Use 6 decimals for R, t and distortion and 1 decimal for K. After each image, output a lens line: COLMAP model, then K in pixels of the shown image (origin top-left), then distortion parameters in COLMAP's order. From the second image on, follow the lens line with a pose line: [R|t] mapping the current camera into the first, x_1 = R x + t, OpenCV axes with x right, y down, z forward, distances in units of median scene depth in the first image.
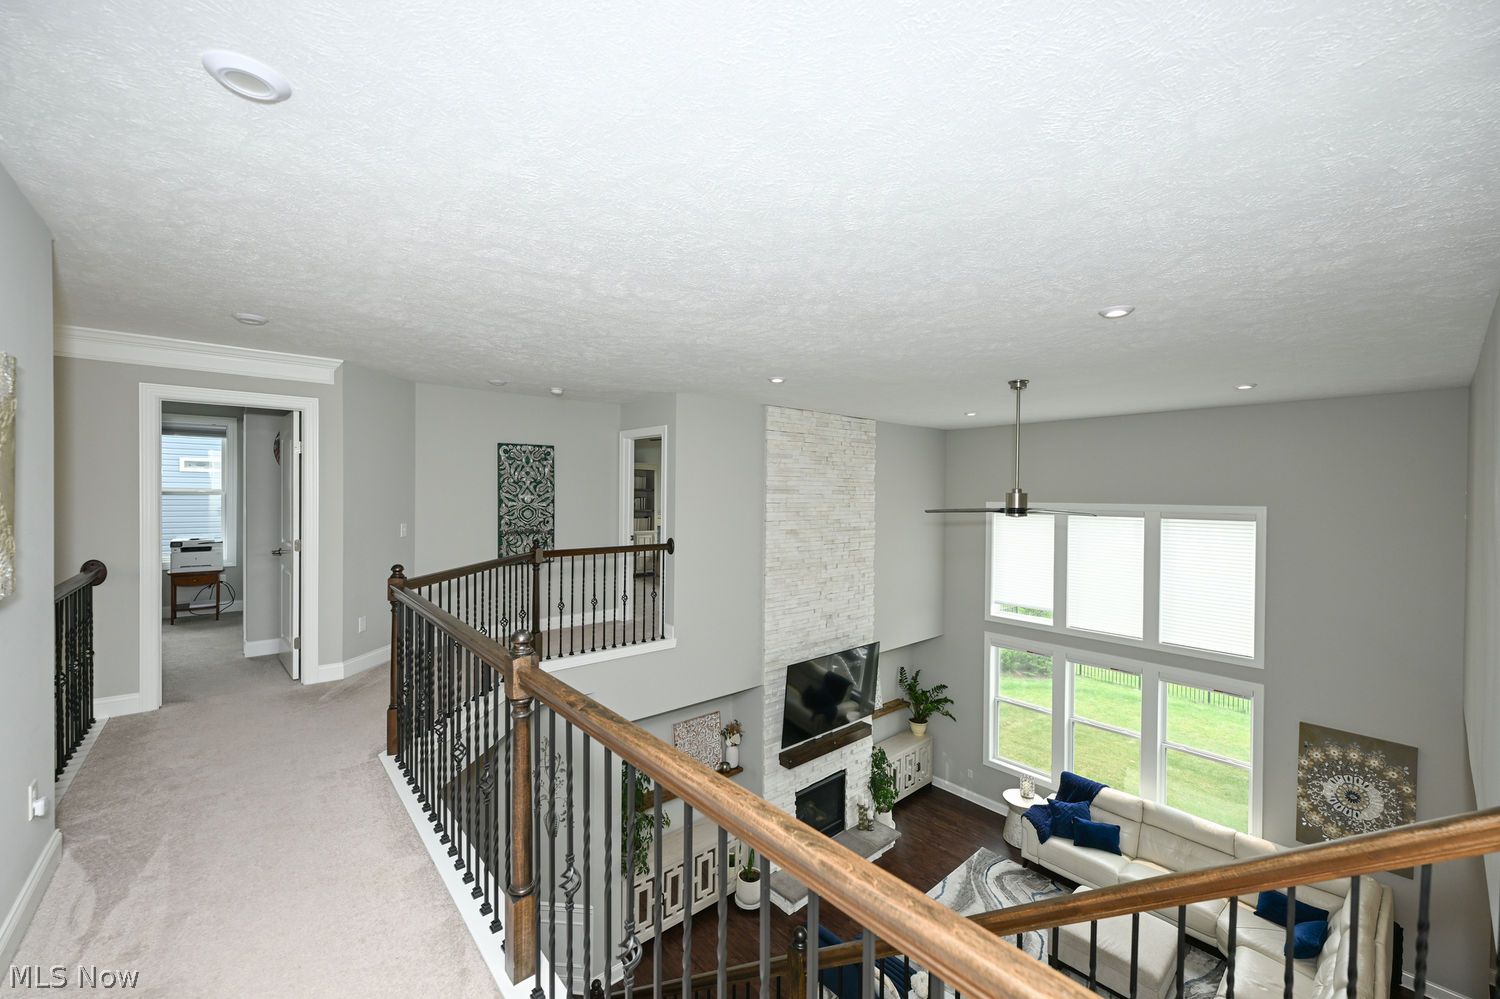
lens RADIAL K [[591.6, 0, 750.0], [0, 591.6, 499.5], [0, 0, 1]] dist [-0.000966, 0.000040]
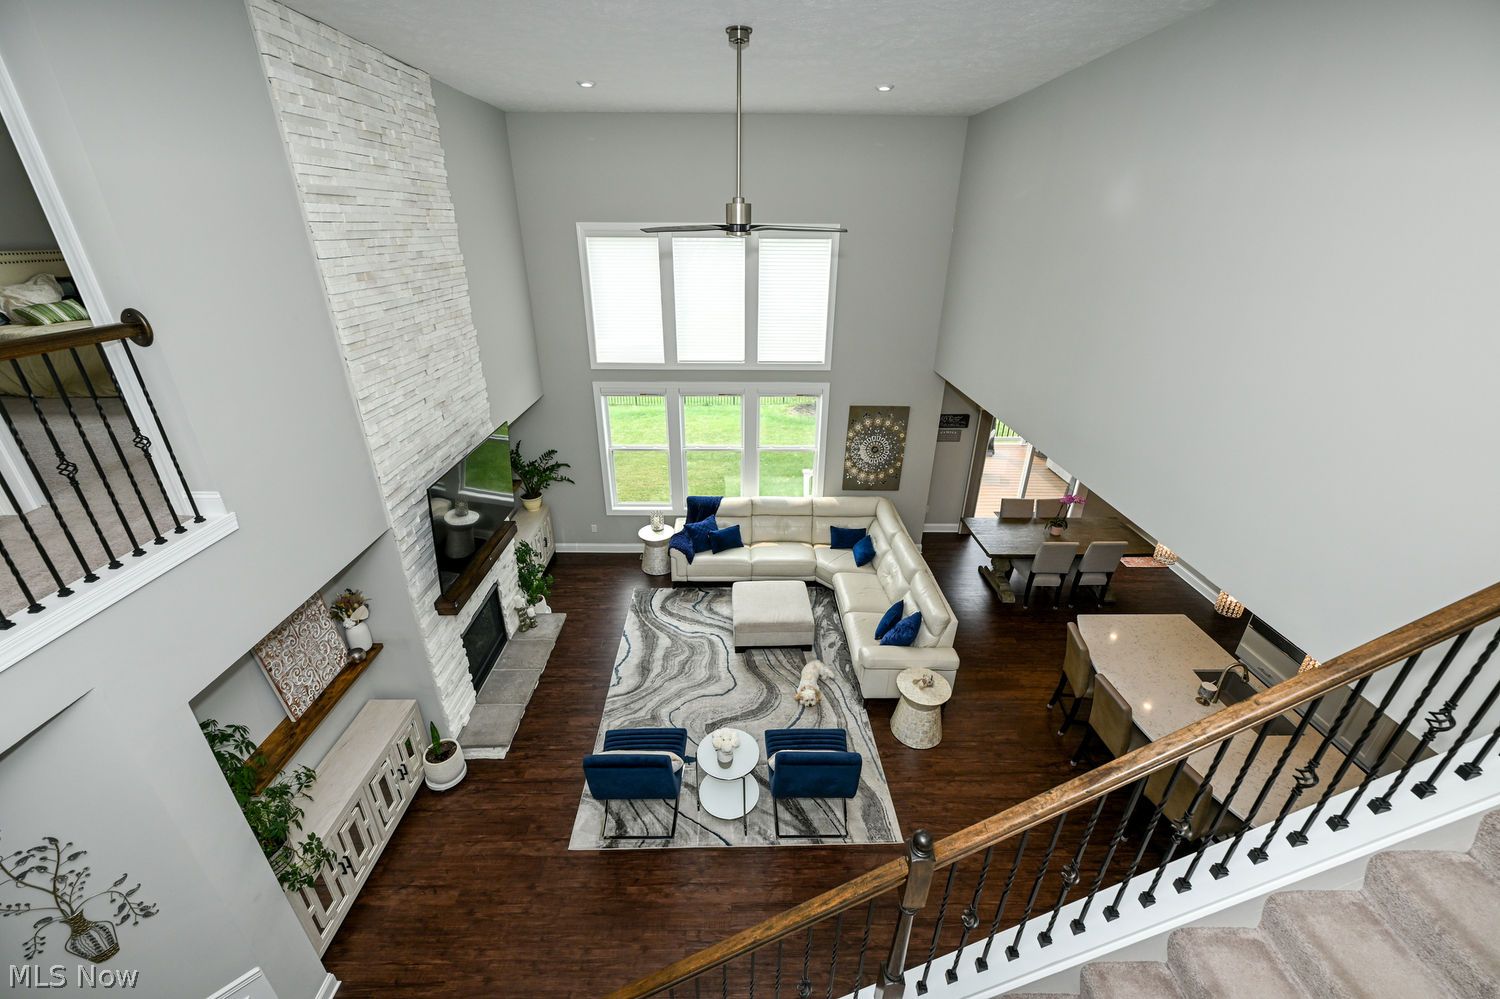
lens RADIAL K [[591.6, 0, 750.0], [0, 591.6, 499.5], [0, 0, 1]] dist [-0.000966, 0.000040]
pose [[0.644007, -0.326230, 0.691975, -0.159297], [0.006419, 0.906791, 0.421531, 0.010783], [-0.764993, -0.267027, 0.586074, 0.307776]]
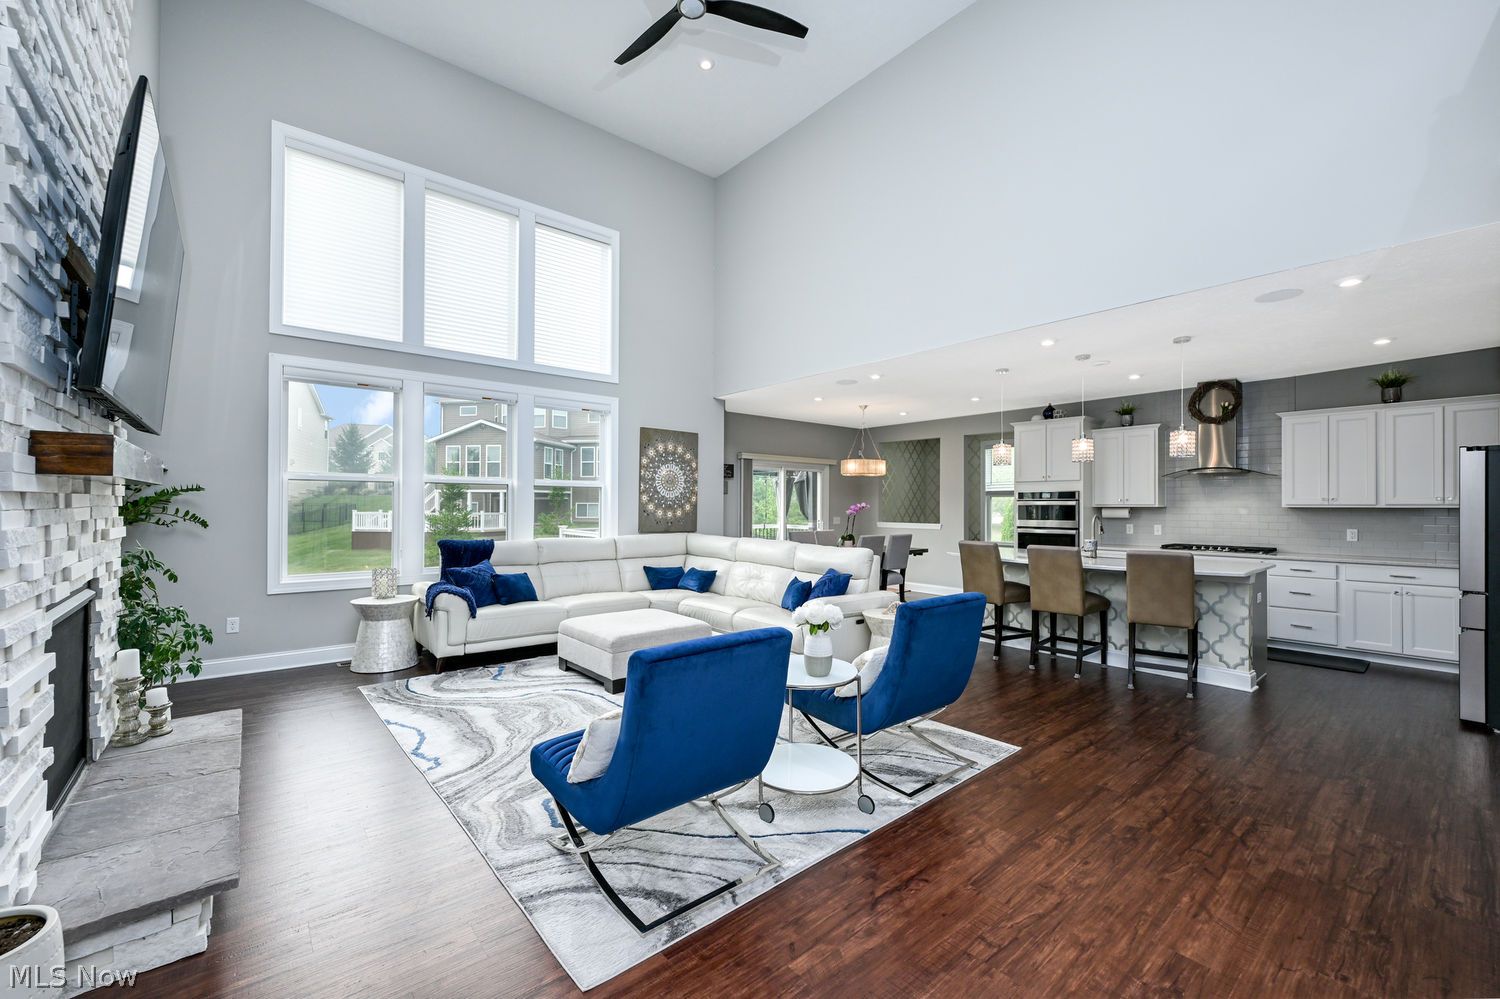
lens RADIAL K [[602.1, 0, 750.0], [0, 602.1, 499.5], [0, 0, 1]] dist [-0.001443, -0.000039]
pose [[0.014666, 0.001482, 0.999891, -0.198786], [0.007626, 0.999970, -0.001593, 0.457064], [-0.999863, 0.007648, 0.014654, 0.682024]]
